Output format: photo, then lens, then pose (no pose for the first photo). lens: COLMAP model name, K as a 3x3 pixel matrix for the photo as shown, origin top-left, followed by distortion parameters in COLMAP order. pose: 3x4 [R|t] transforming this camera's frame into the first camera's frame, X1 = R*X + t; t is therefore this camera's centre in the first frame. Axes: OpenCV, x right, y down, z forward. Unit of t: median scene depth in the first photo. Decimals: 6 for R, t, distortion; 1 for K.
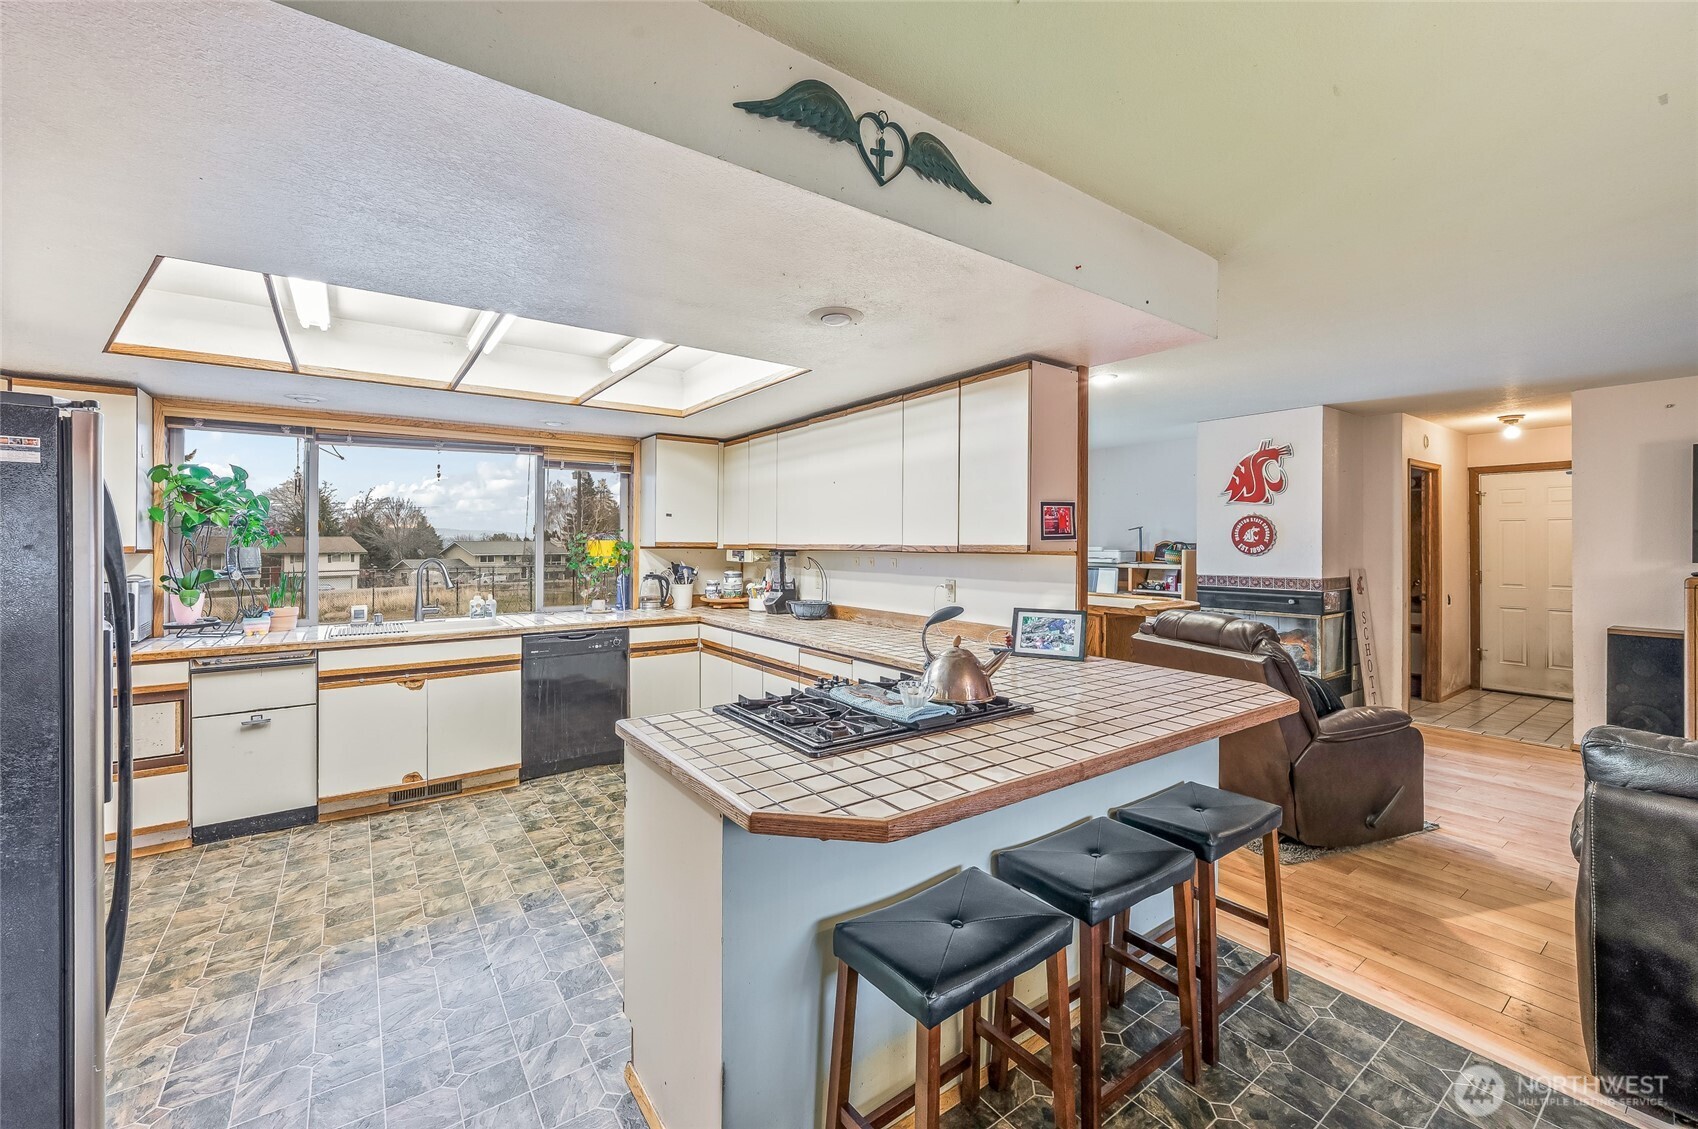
lens RADIAL K [[669.2, 0, 841.0], [0, 669.2, 546.7], [0, 0, 1]] dist [-0.001654, 0.001947]
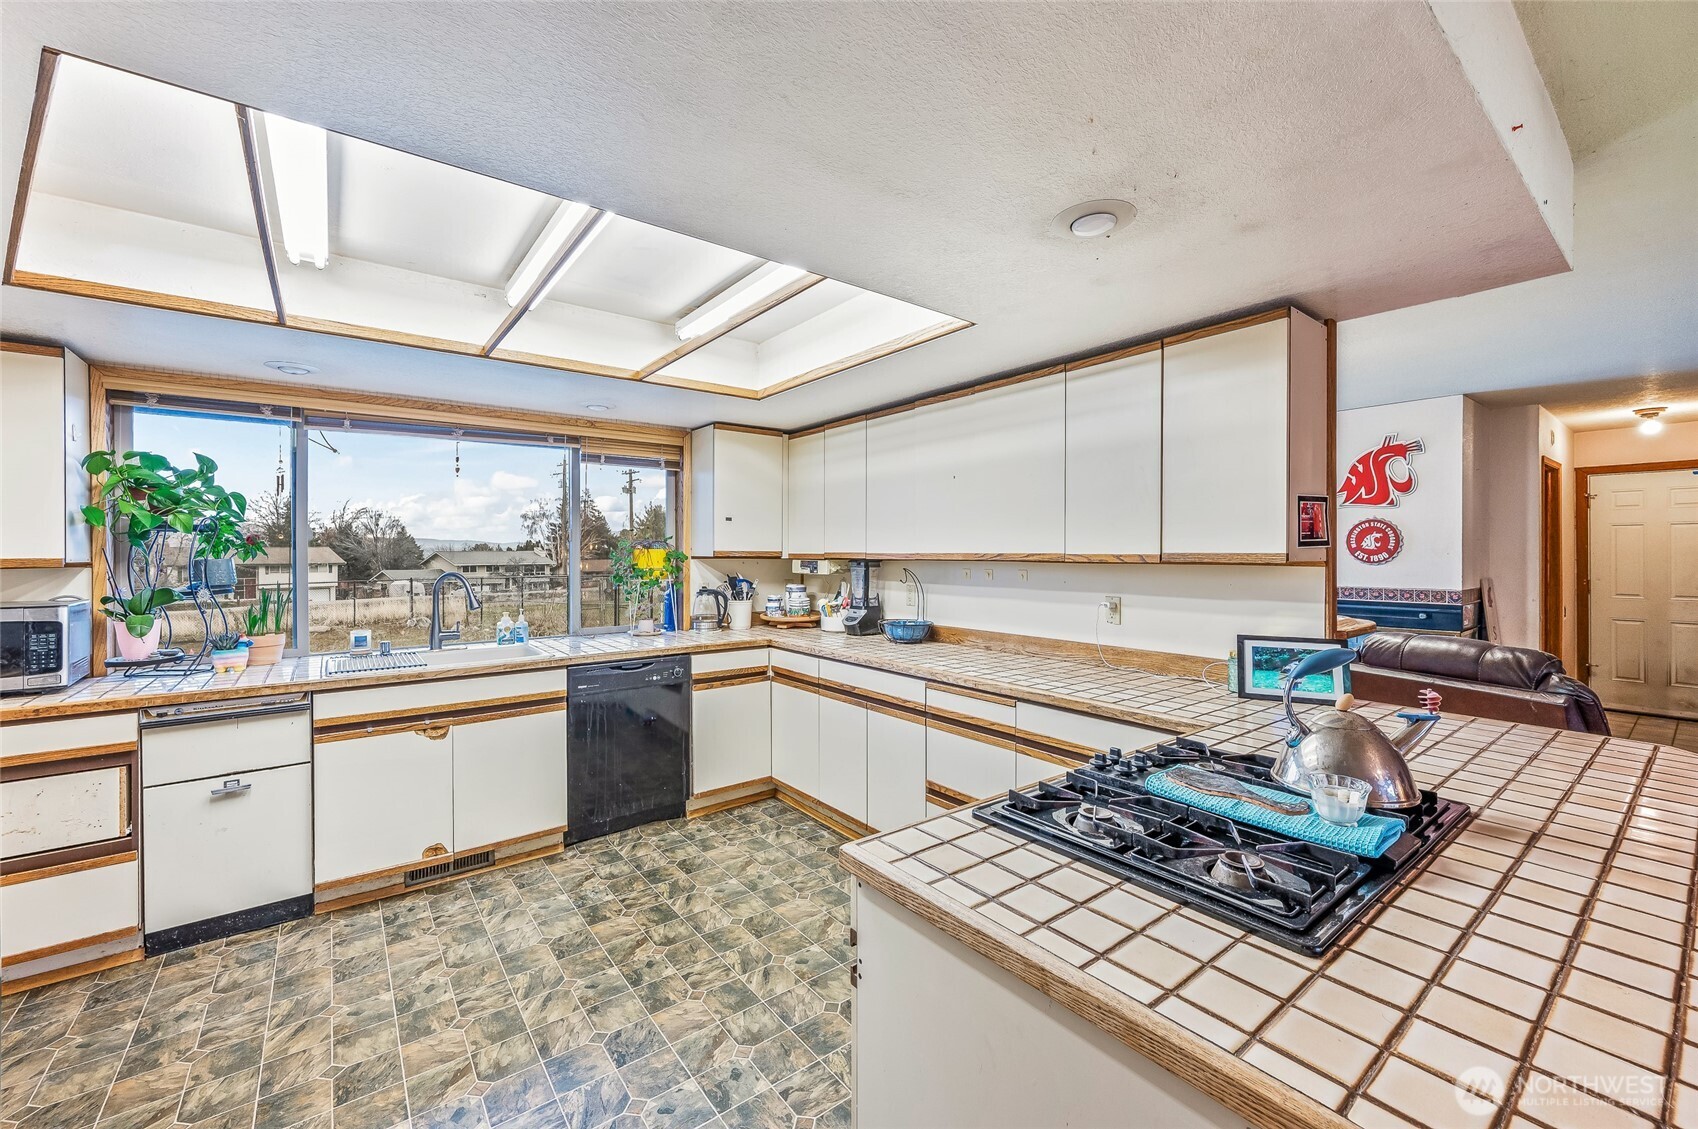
lens RADIAL K [[669.2, 0, 846.3], [0, 669.2, 559.4], [0, 0, 1]] dist [-0.001654, 0.001947]
pose [[0.999633, -0.003252, 0.026893, -0.182610], [0.003104, 0.999980, 0.005529, -0.000996], [-0.026910, -0.005443, 0.999623, 0.208412]]
